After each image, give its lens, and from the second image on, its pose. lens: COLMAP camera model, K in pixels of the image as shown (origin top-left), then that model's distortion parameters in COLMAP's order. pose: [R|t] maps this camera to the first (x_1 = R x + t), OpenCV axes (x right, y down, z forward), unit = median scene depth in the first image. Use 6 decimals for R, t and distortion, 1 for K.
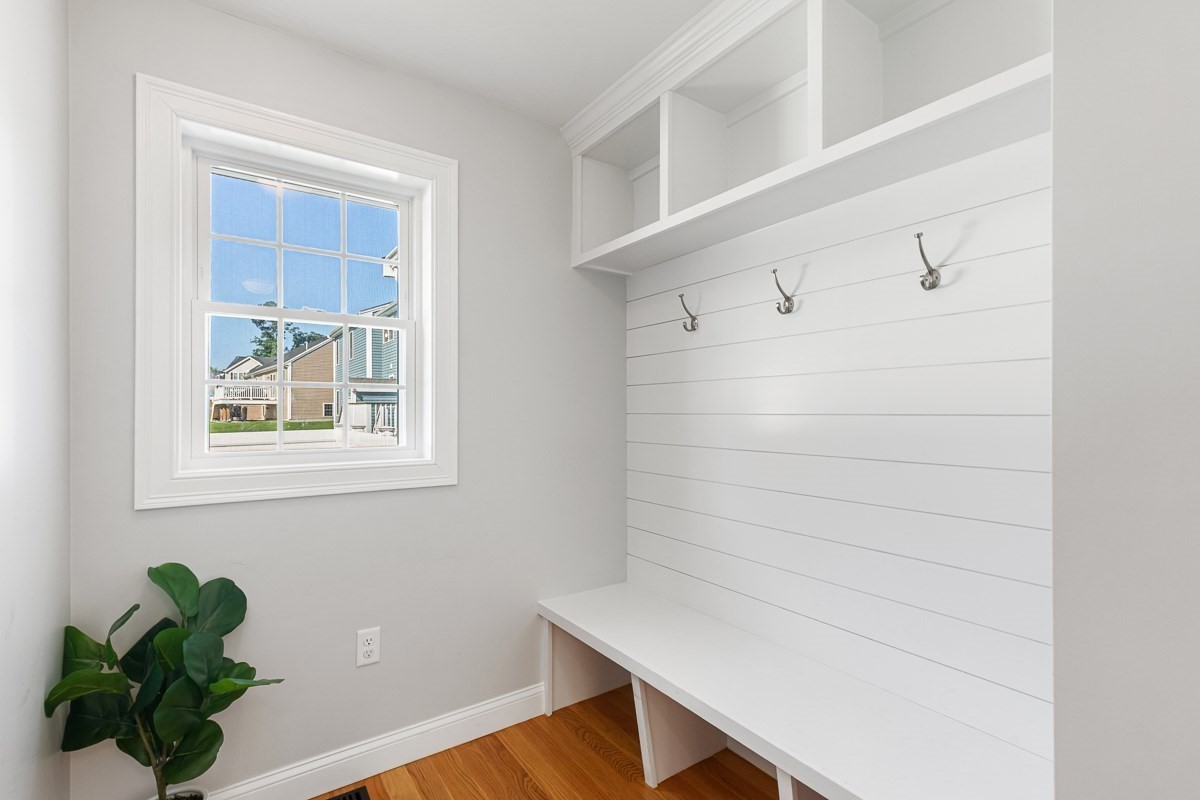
lens RADIAL K [[542.8, 0, 598.4], [0, 542.8, 411.4], [0, 0, 1]] dist [0.002306, 0.000572]
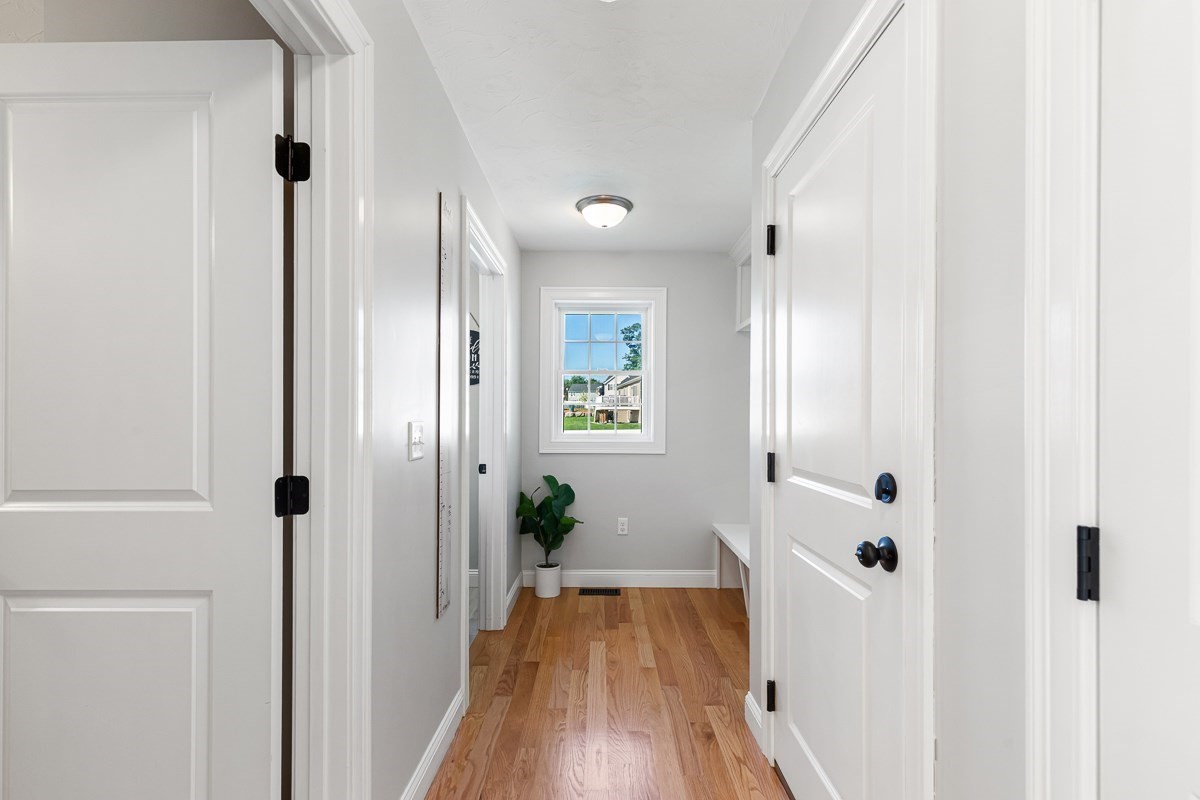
lens RADIAL K [[548.8, 0, 601.7], [0, 548.8, 417.0], [0, 0, 1]] dist [0.012181, -0.000011]
pose [[0.818248, 0.004101, -0.574850, 0.696030], [-0.002817, 0.999991, 0.003125, -0.003651], [0.574858, -0.000938, 0.818253, -0.756367]]
